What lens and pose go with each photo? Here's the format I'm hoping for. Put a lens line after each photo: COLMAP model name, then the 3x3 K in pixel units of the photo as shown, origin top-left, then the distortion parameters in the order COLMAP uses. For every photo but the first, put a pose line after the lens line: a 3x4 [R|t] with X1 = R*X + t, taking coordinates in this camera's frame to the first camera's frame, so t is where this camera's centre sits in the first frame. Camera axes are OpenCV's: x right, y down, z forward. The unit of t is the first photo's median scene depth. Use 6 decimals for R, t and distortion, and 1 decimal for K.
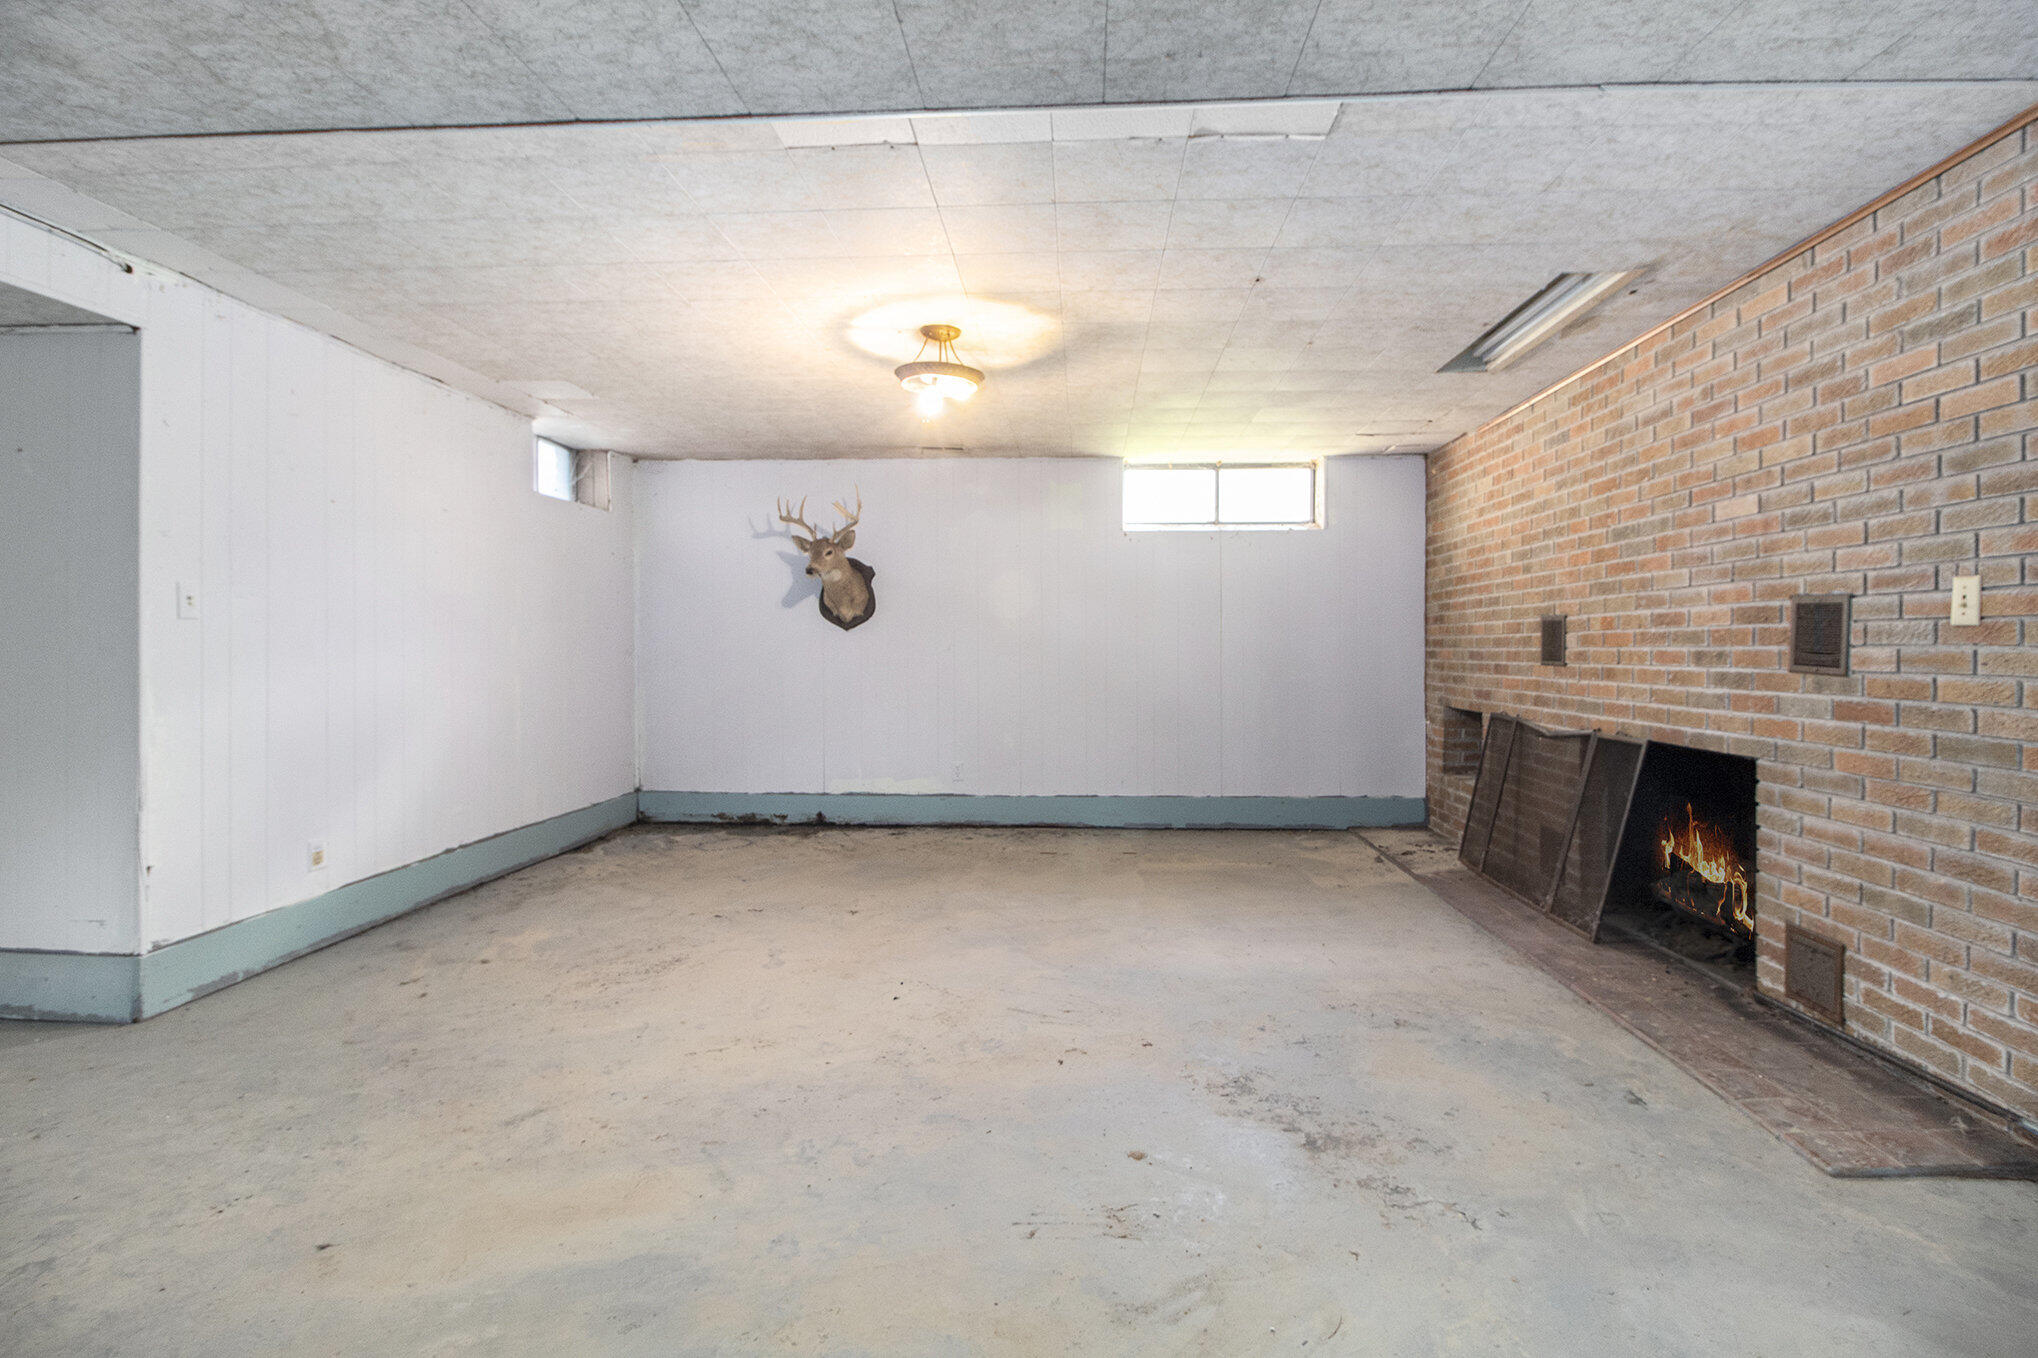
lens RADIAL K [[947.5, 0, 1048.3], [0, 947.5, 659.0], [0, 0, 1]] dist [-0.001598, -0.011971]
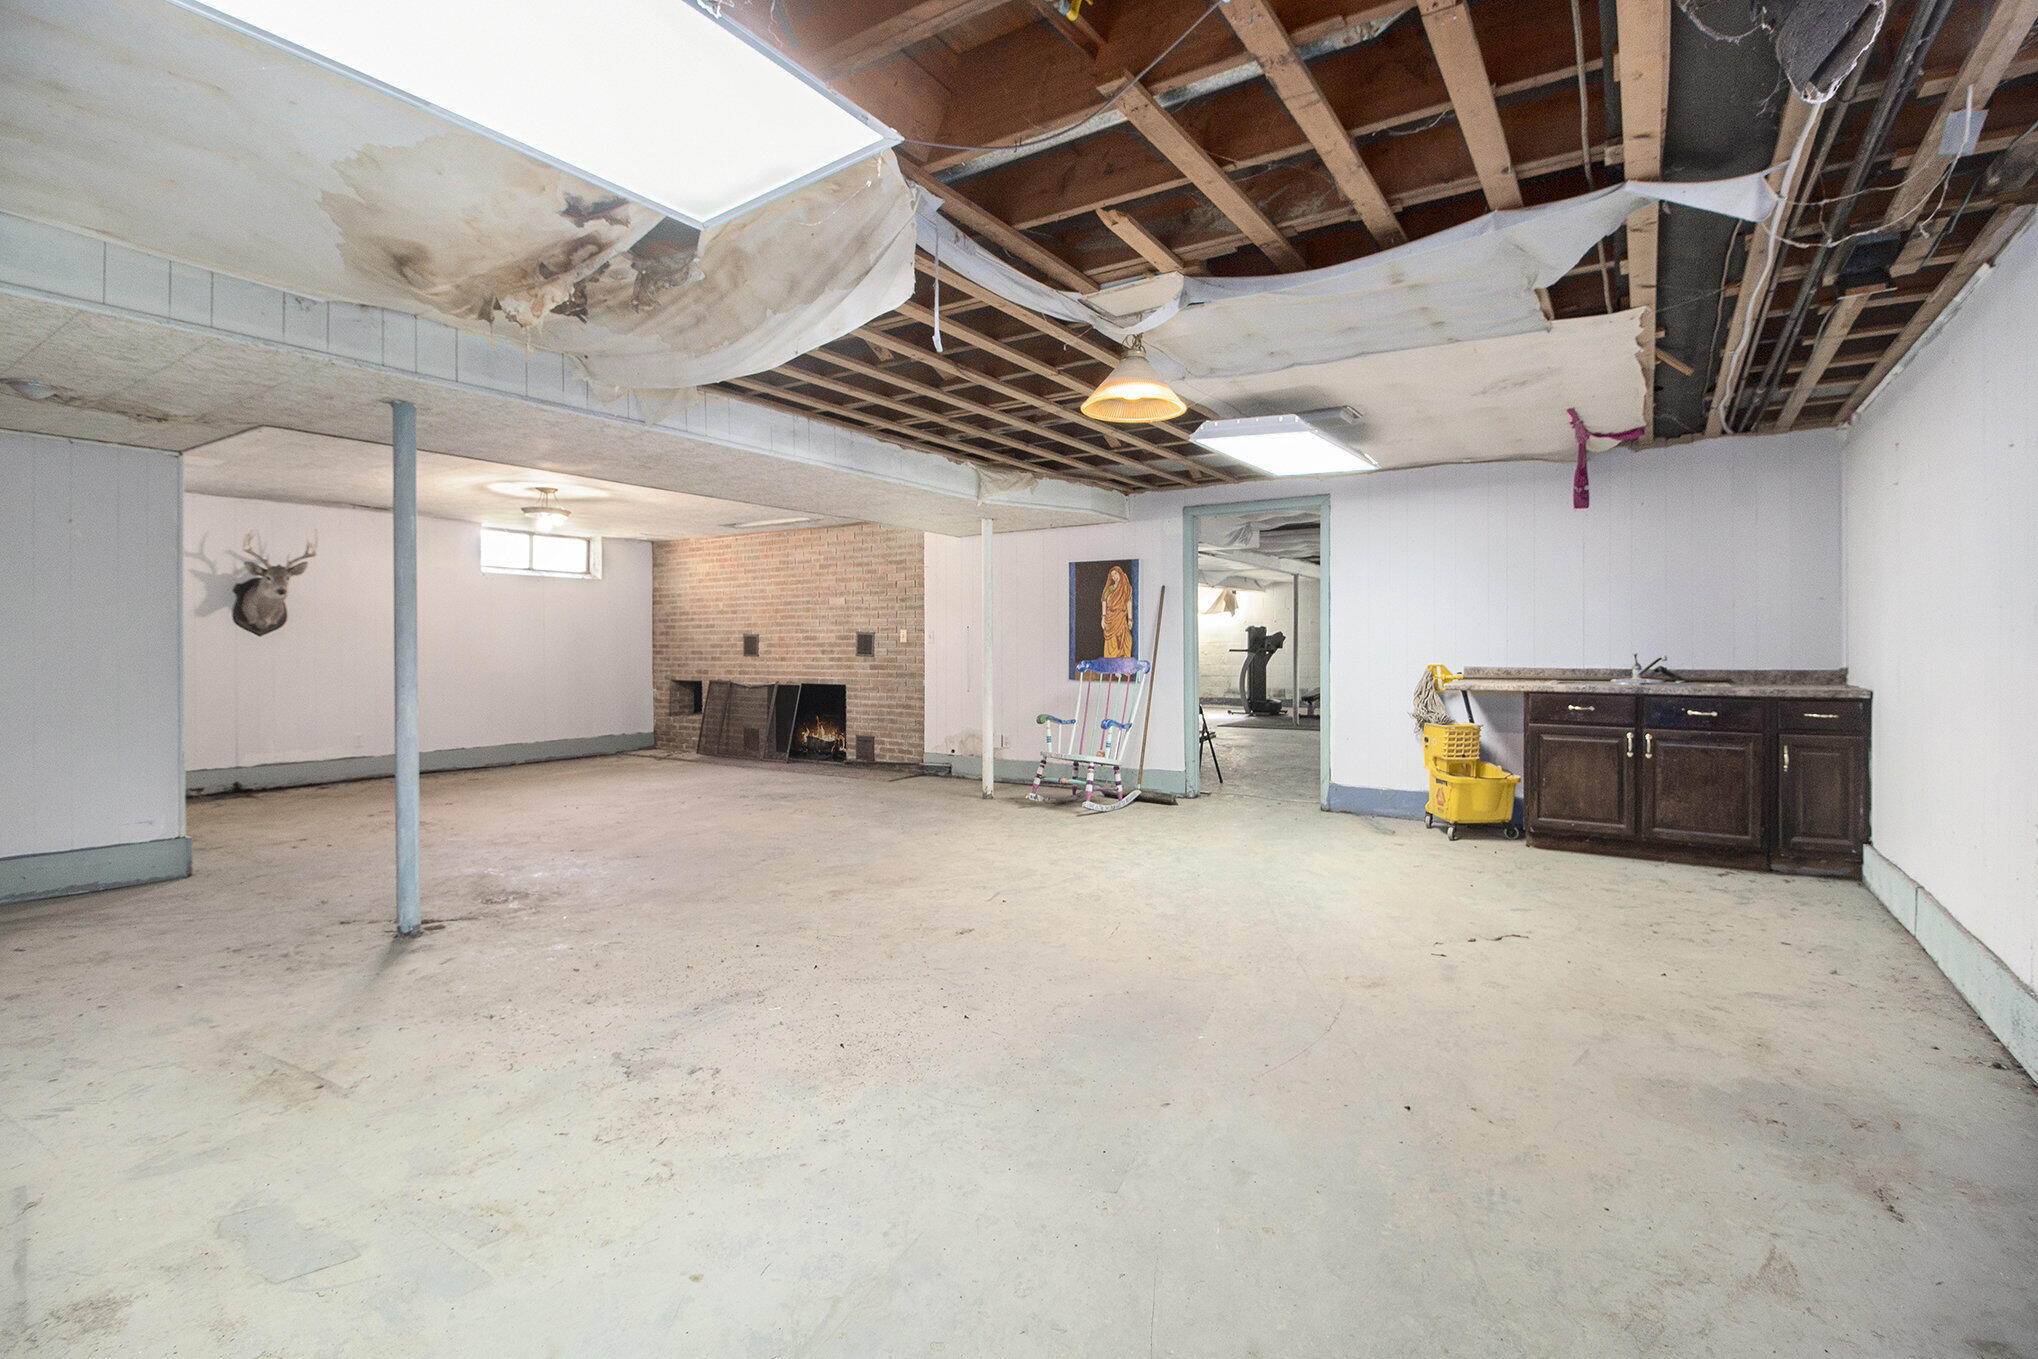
lens RADIAL K [[947.5, 0, 1021.4], [0, 947.5, 671.8], [0, 0, 1]] dist [-0.001598, -0.011971]
pose [[0.514892, -0.021291, 0.856990, -1.320017], [0.011785, 0.999773, 0.017758, 0.013350], [-0.857174, 0.000956, 0.515026, -0.888850]]
